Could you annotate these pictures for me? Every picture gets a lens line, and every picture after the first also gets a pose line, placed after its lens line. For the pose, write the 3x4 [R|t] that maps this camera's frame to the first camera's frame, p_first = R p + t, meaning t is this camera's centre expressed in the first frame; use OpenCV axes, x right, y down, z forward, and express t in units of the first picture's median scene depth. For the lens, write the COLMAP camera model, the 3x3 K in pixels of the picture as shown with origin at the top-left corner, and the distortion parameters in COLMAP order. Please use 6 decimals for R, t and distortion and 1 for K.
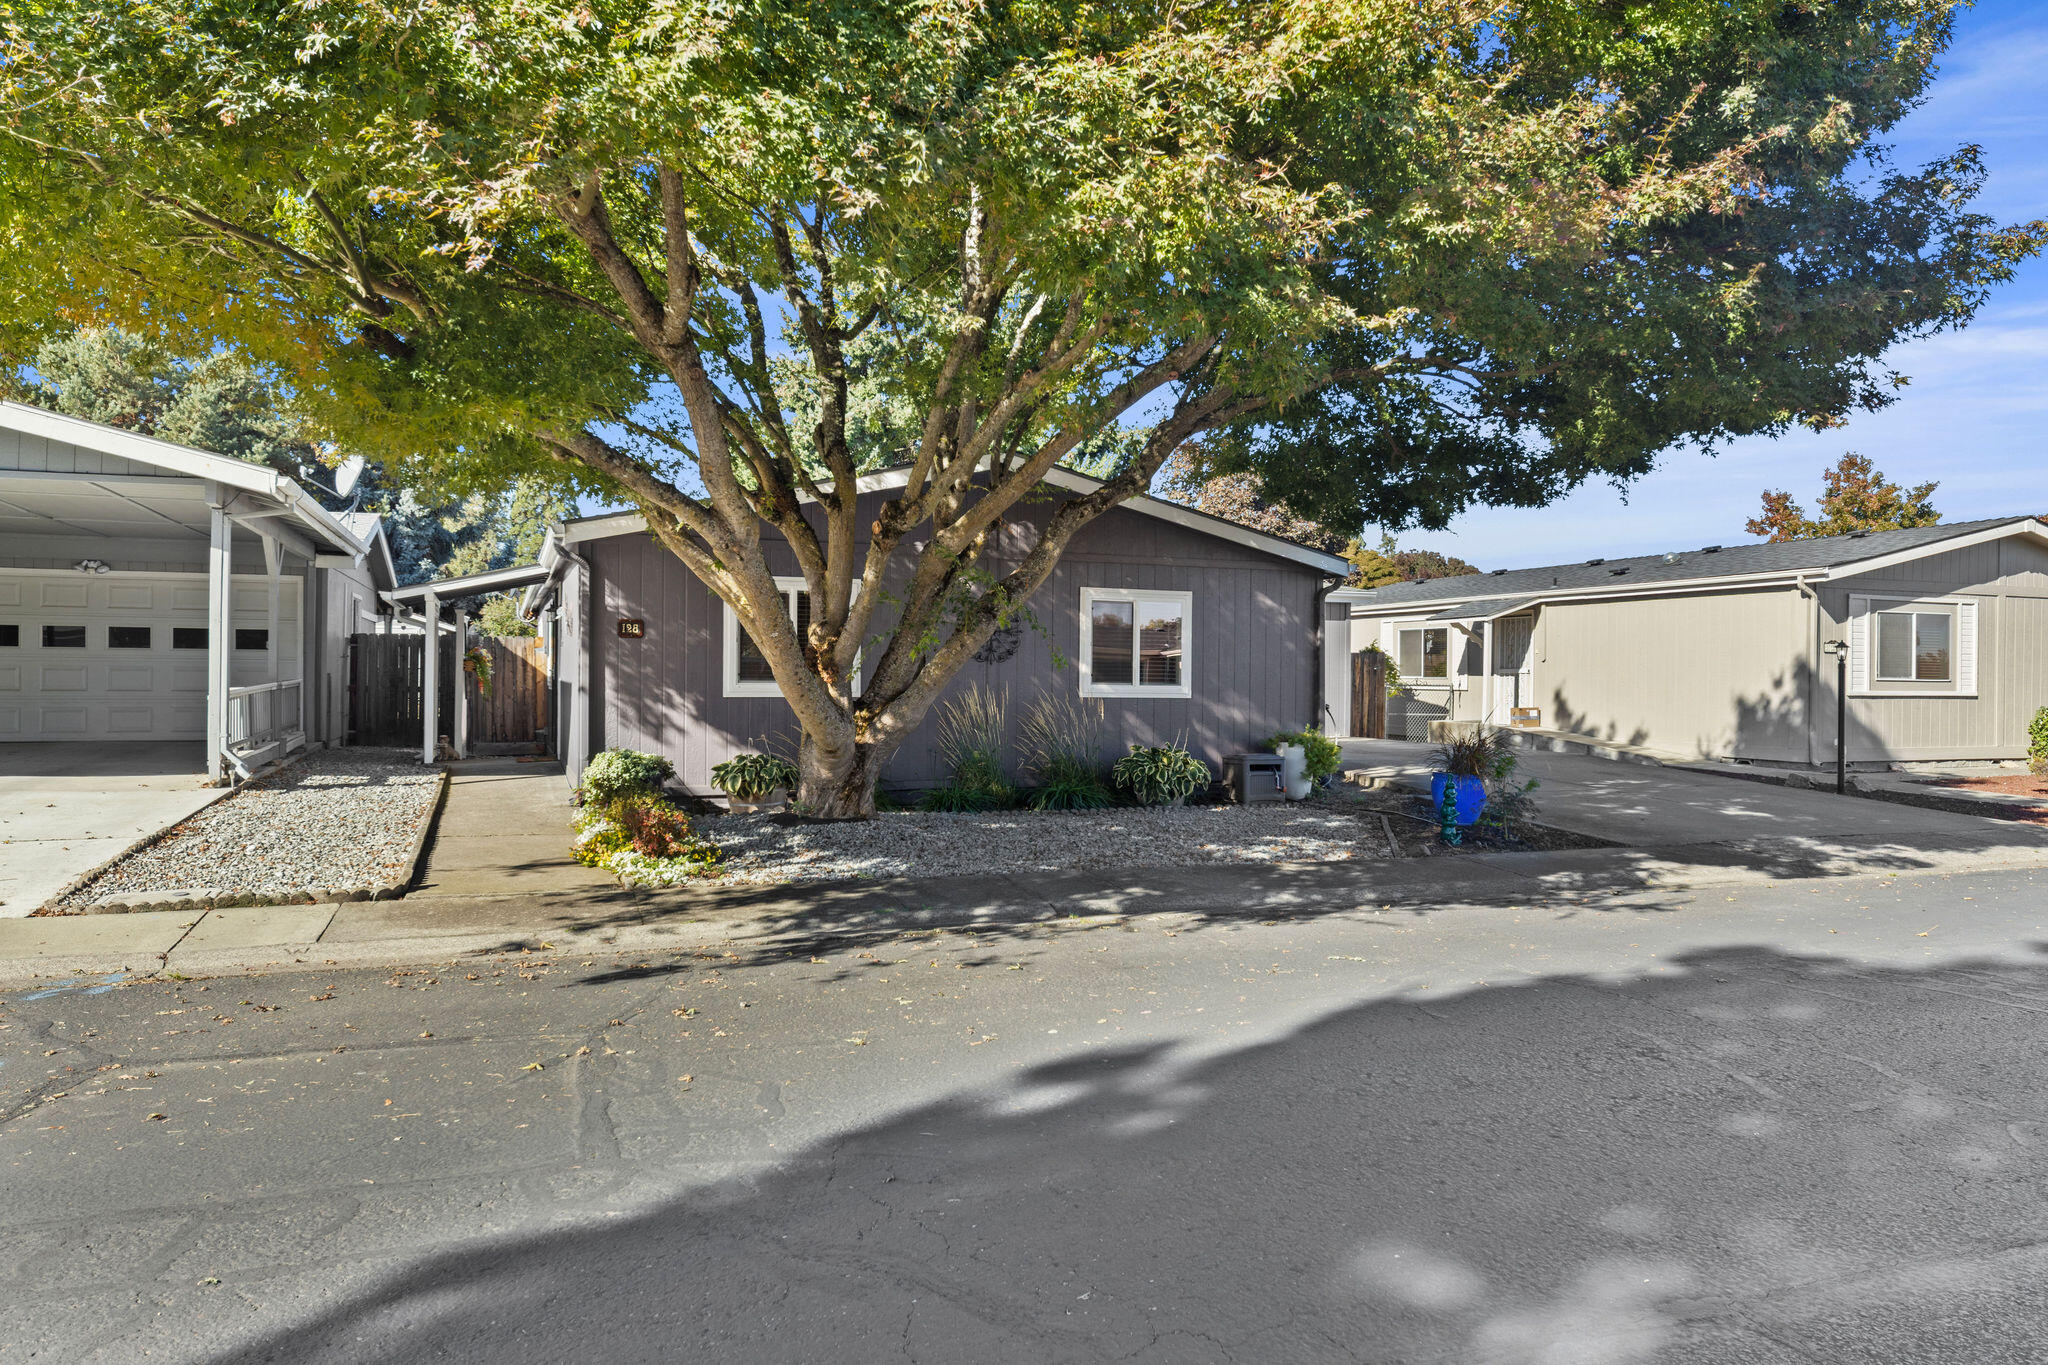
lens RADIAL K [[1345.6, 0, 1017.9], [0, 1345.6, 677.7], [0, 0, 1]] dist [0.008699, -0.000127]
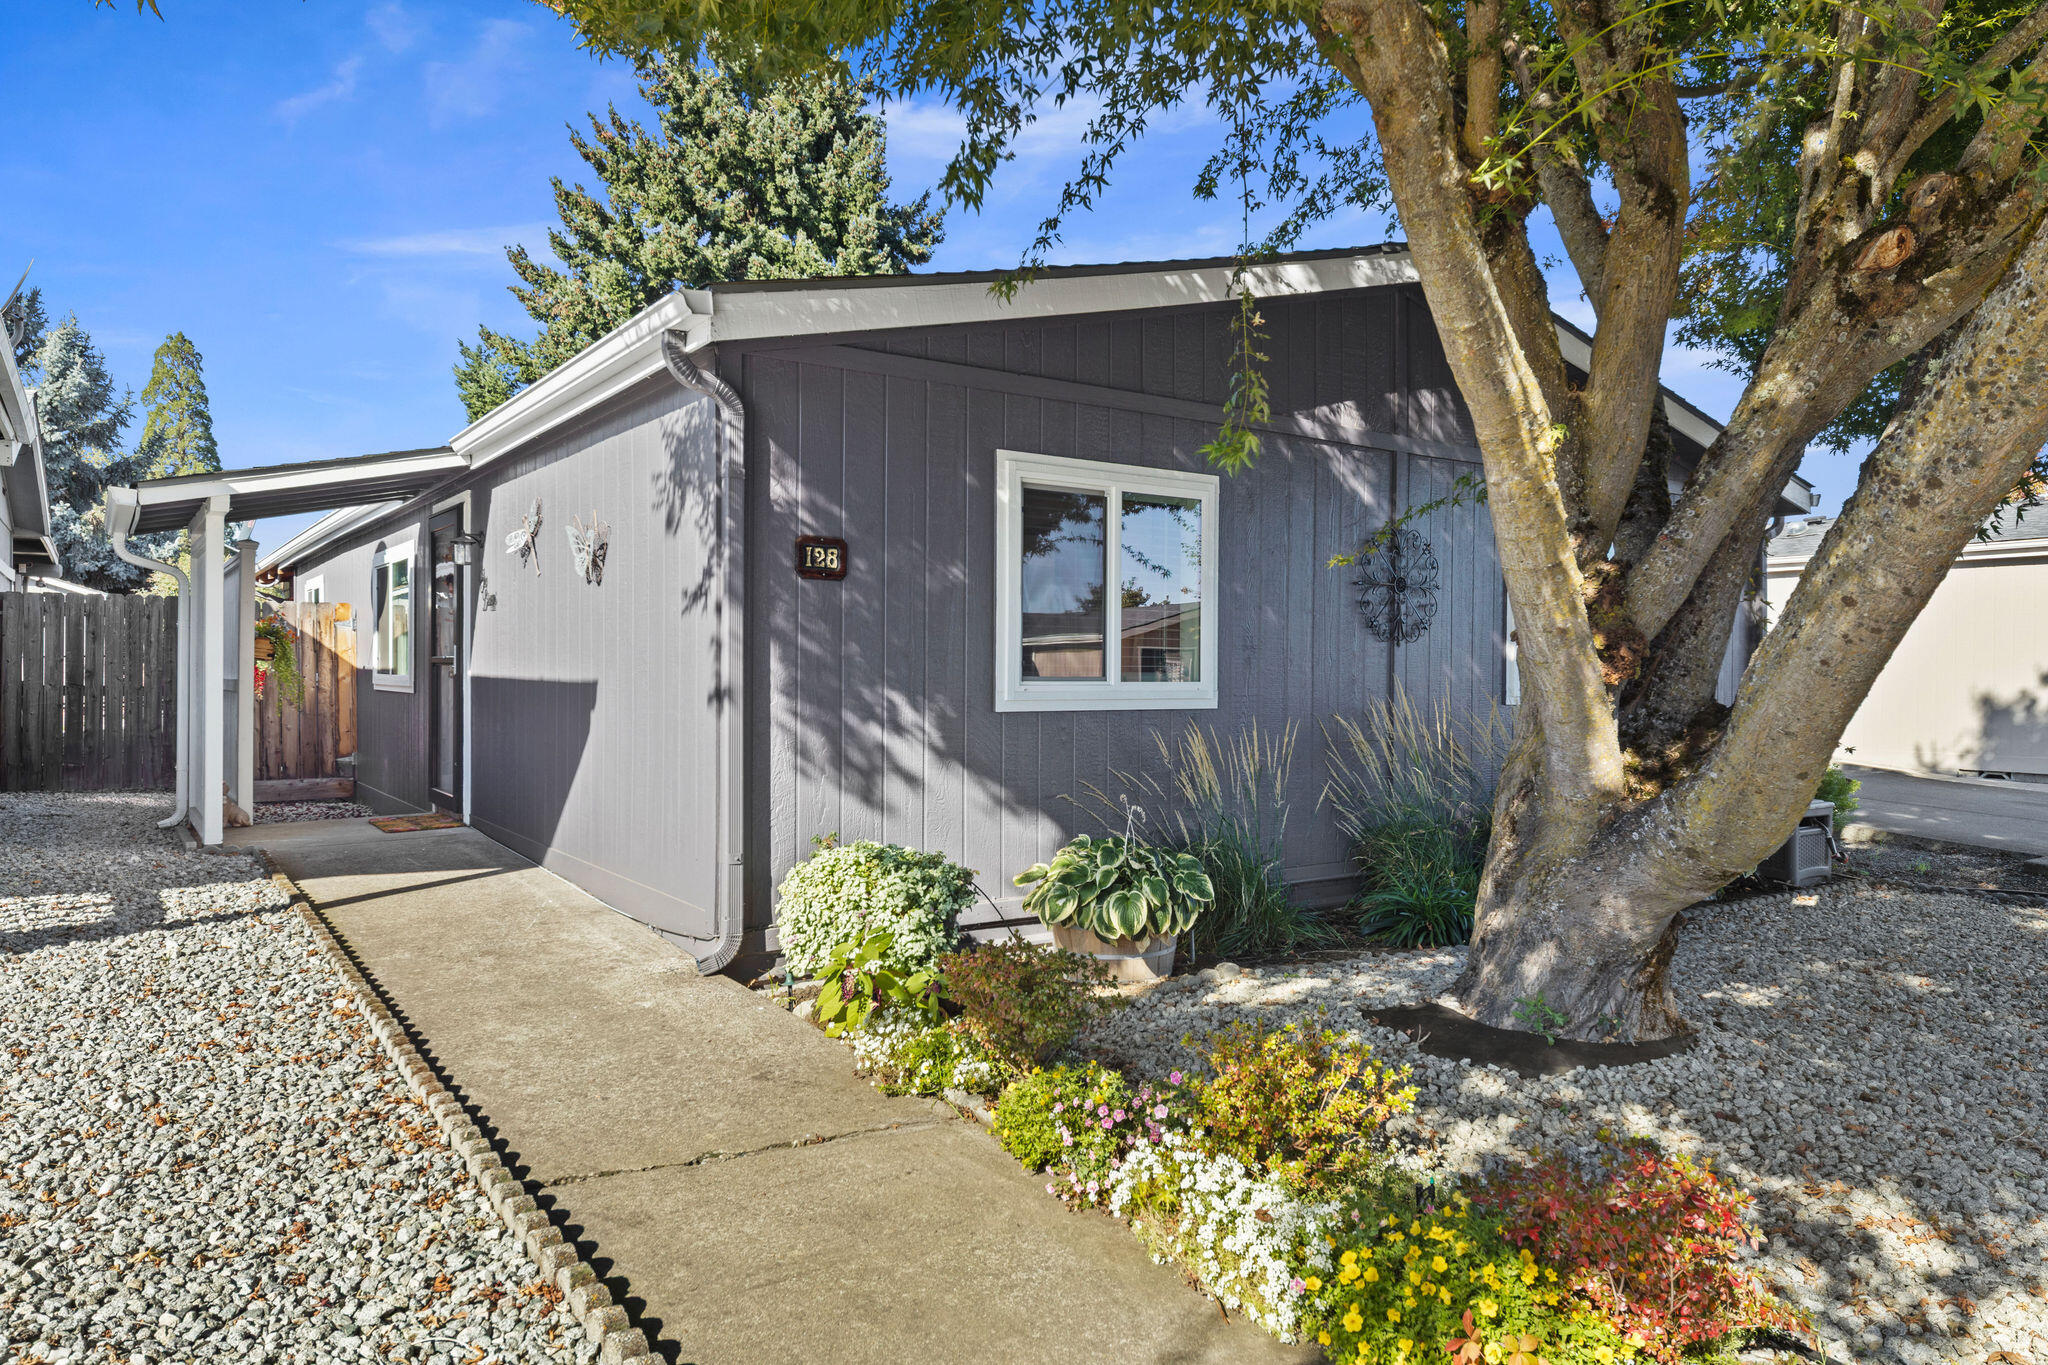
lens RADIAL K [[1419.7, 0, 1095.1], [0, 1419.7, 686.3], [0, 0, 1]] dist [0.002055, -0.005265]
pose [[0.971167, -0.002514, 0.238388, -0.304344], [0.000469, 0.999963, 0.008636, 0.002757], [-0.238400, -0.008275, 0.971132, 0.509729]]
